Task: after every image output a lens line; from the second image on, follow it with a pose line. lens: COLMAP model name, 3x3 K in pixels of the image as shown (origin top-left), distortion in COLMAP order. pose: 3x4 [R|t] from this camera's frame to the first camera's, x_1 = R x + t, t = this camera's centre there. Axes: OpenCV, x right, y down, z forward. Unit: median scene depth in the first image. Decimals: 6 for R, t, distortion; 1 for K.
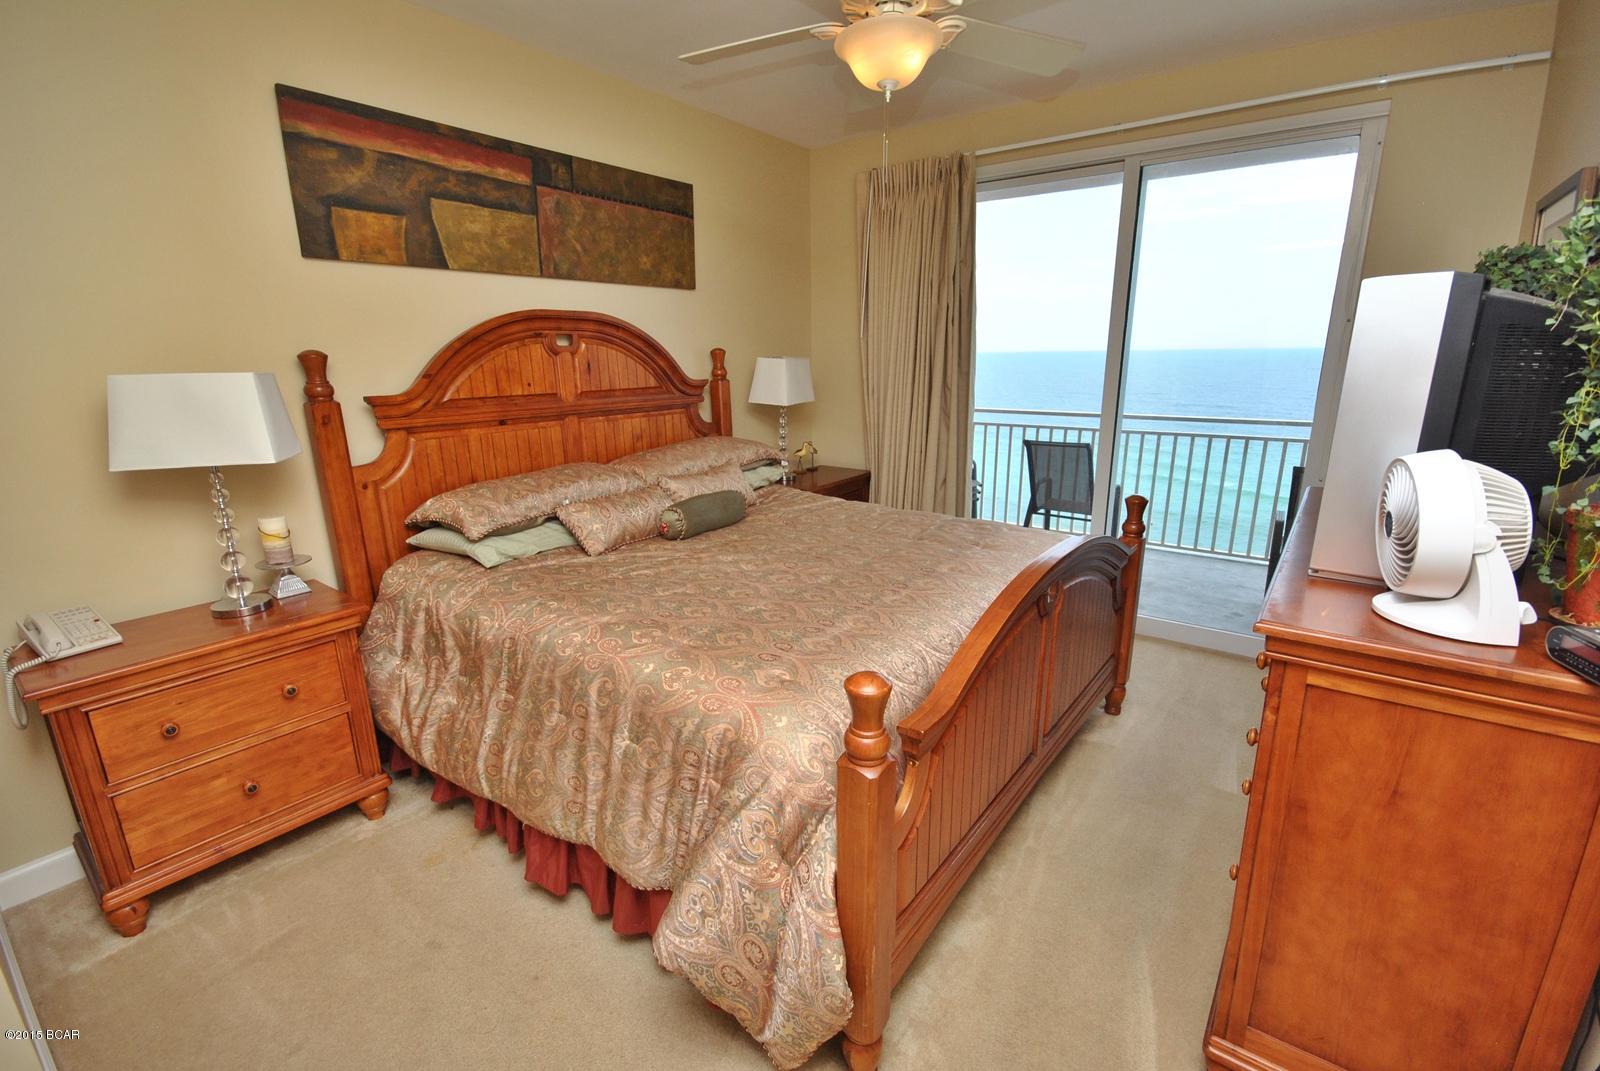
lens RADIAL K [[705.2, 0, 817.6], [0, 705.2, 538.6], [0, 0, 1]] dist [0.003473, -0.007554]
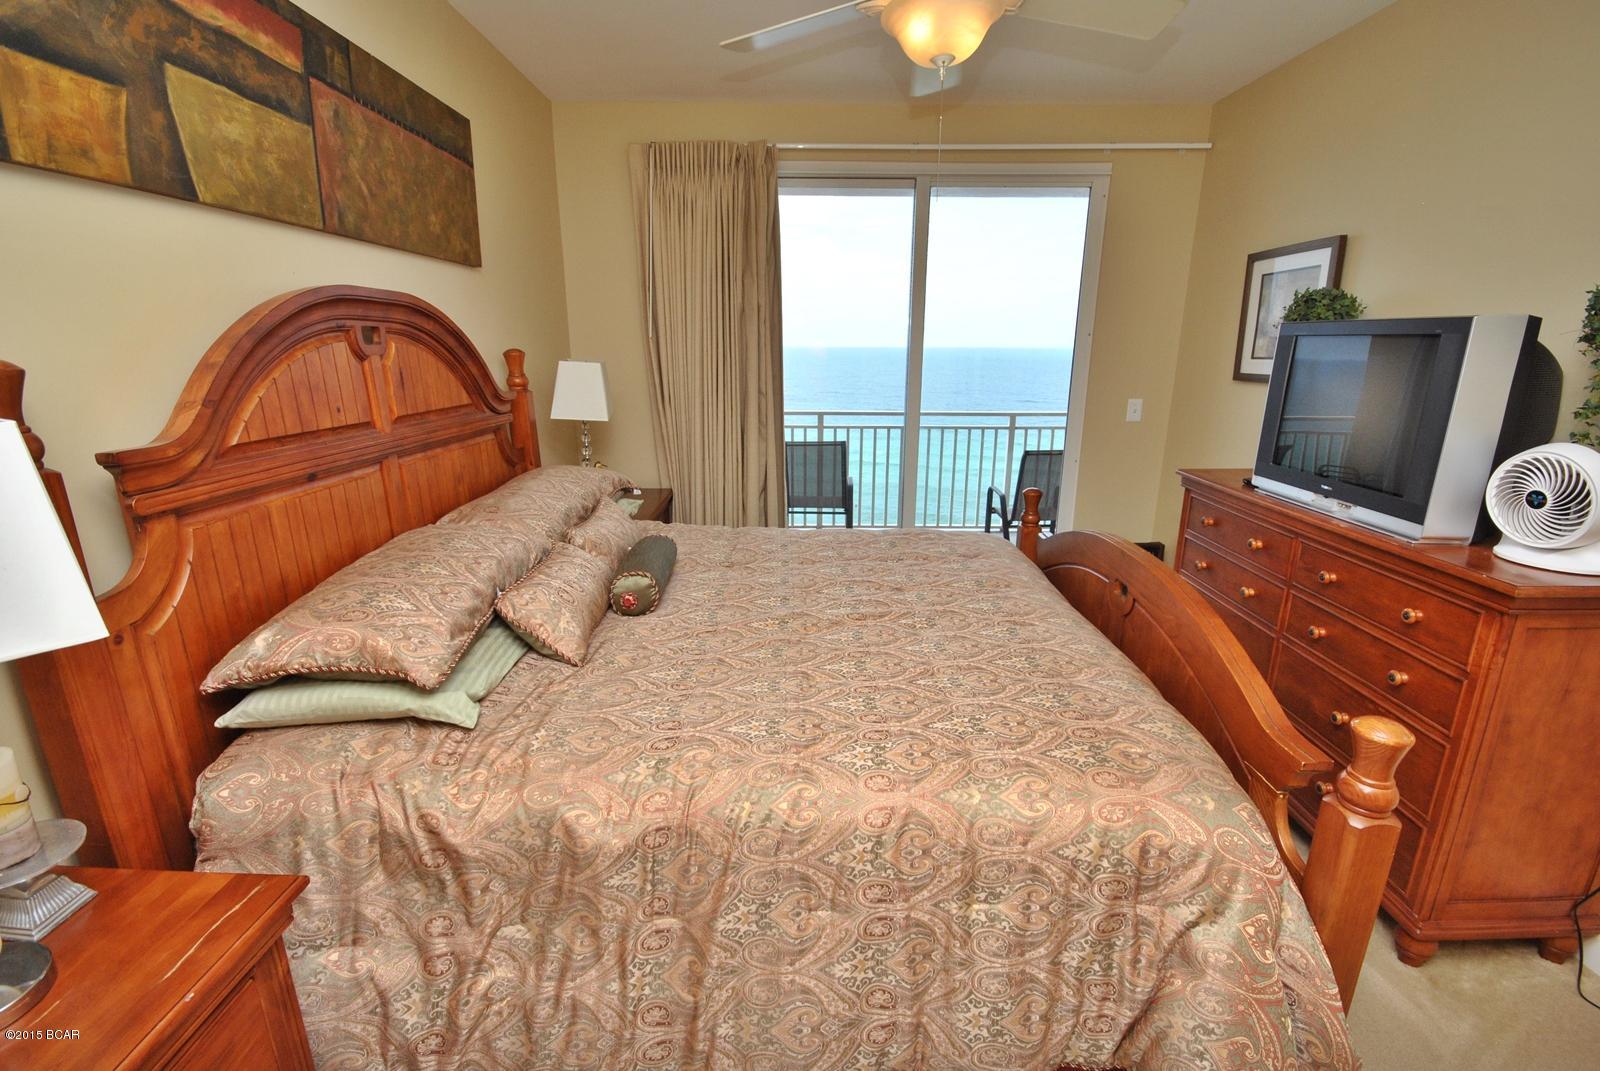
lens RADIAL K [[705.2, 0, 826.2], [0, 705.2, 535.6], [0, 0, 1]] dist [0.003473, -0.007554]
pose [[0.808138, -0.142933, 0.571387, -0.439769], [0.140968, 0.988851, 0.047985, -0.084214], [-0.571875, 0.041769, 0.819277, 0.280009]]
